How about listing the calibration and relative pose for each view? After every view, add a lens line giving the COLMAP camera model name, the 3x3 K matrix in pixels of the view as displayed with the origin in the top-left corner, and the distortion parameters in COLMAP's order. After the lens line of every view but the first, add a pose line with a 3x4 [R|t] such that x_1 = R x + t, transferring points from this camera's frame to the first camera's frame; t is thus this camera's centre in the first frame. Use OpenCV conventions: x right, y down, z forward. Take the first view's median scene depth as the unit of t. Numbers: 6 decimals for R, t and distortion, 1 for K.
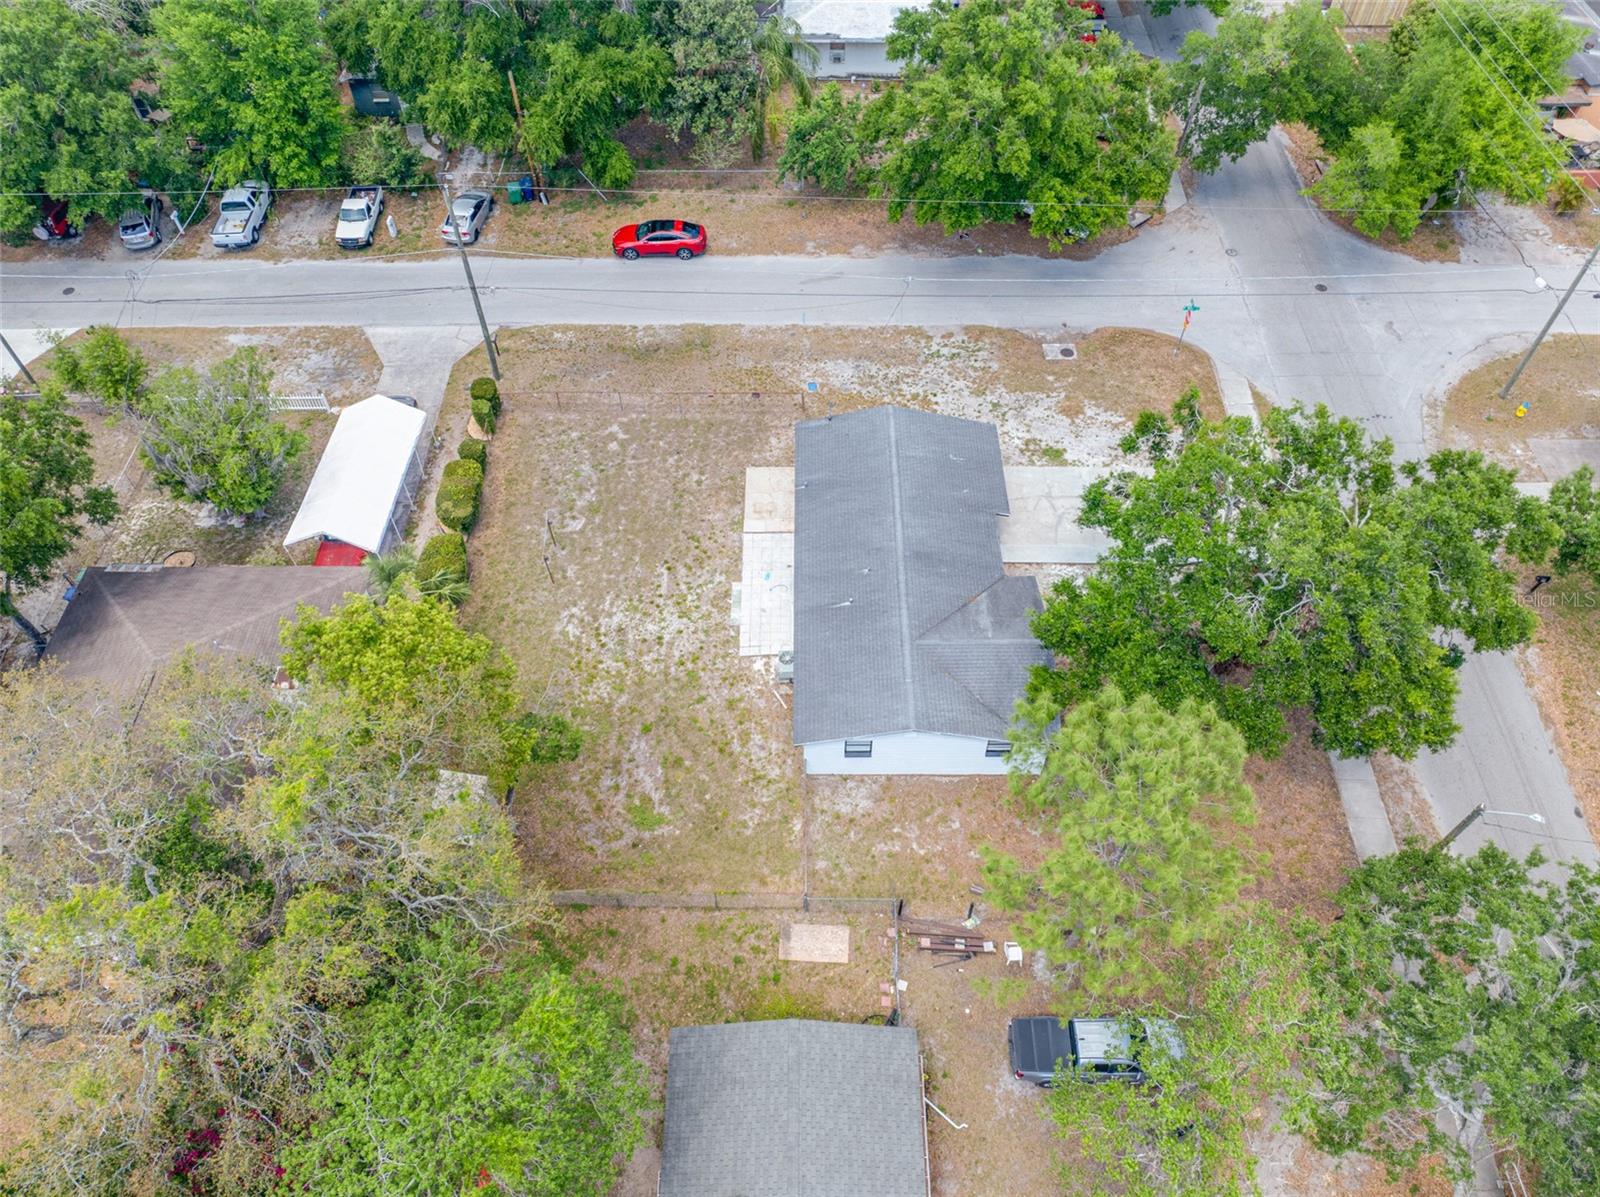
lens RADIAL K [[1130.4, 0, 804.8], [0, 1130.4, 591.8], [0, 0, 1]] dist [-0.036763, -0.000607]
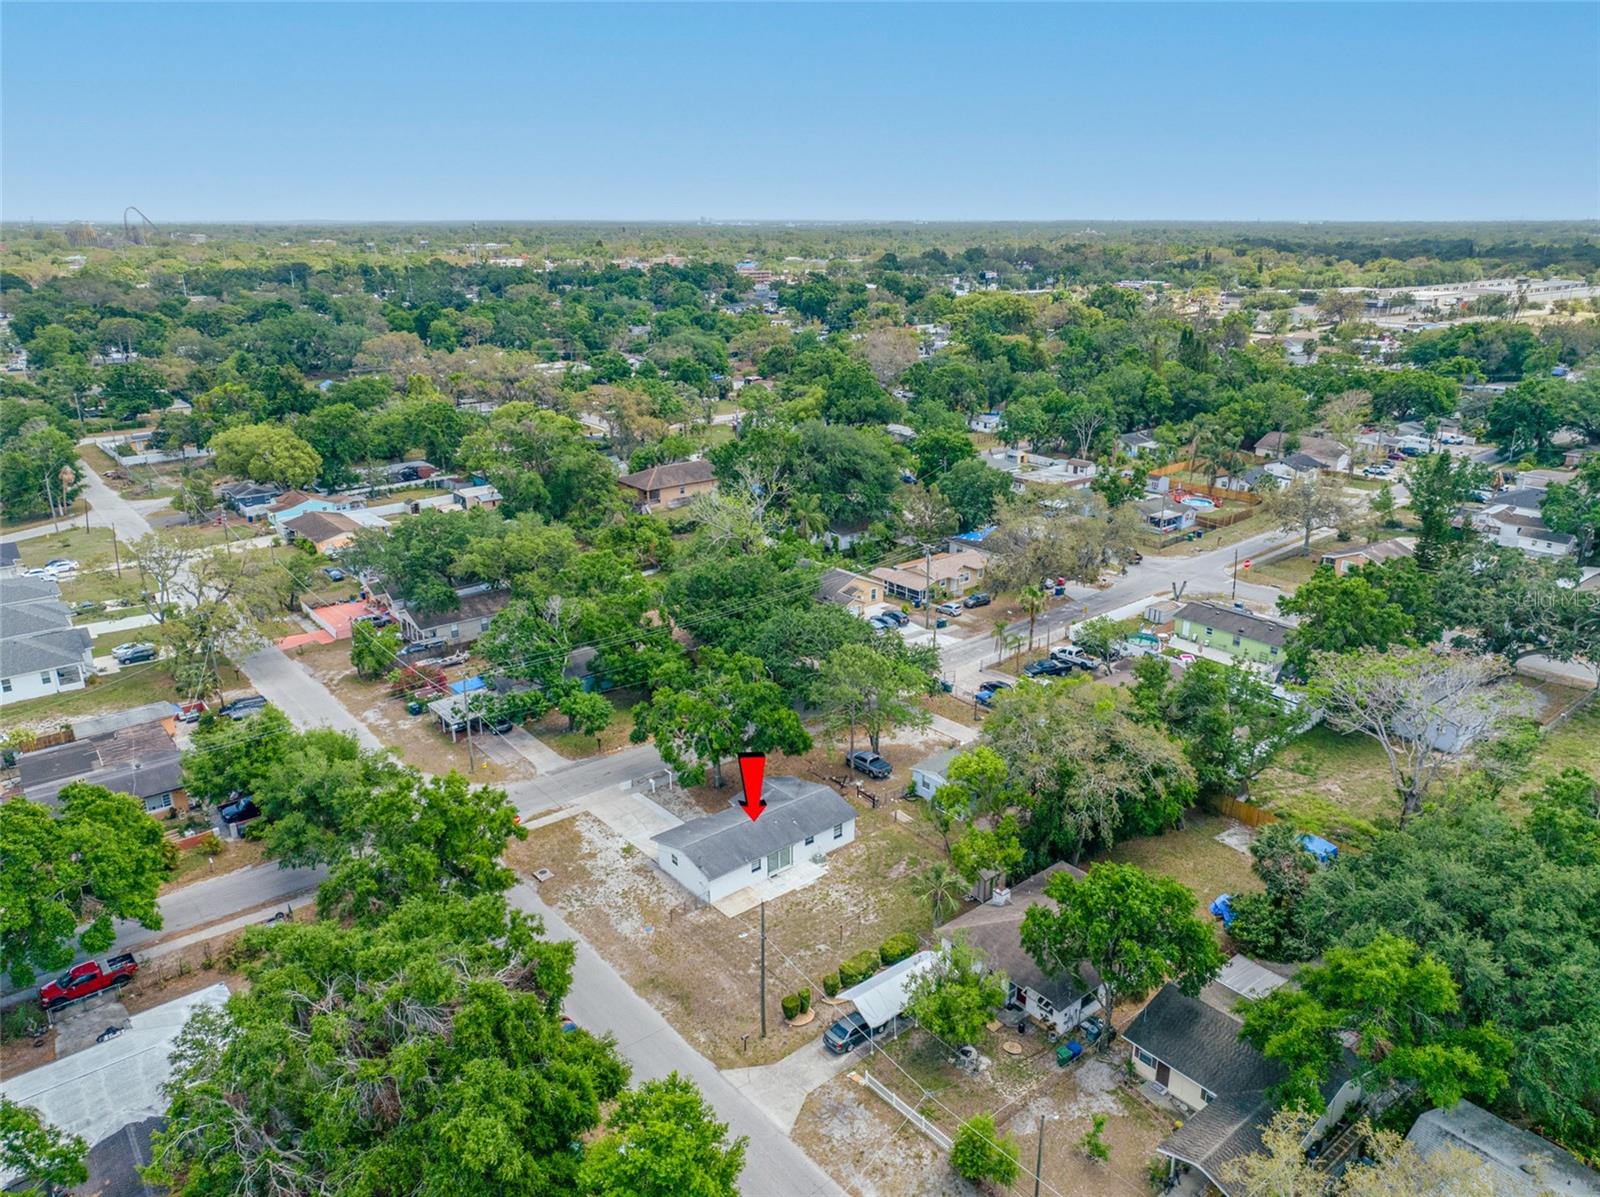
lens RADIAL K [[1095.5, 0, 805.5], [0, 1095.5, 645.5], [0, 0, 1]] dist [-0.002215, -0.000146]
pose [[-0.638536, -0.271415, 0.720142, -1.116193], [0.609393, 0.393170, 0.688519, -1.242423], [-0.470013, 0.878494, -0.085655, 0.655550]]
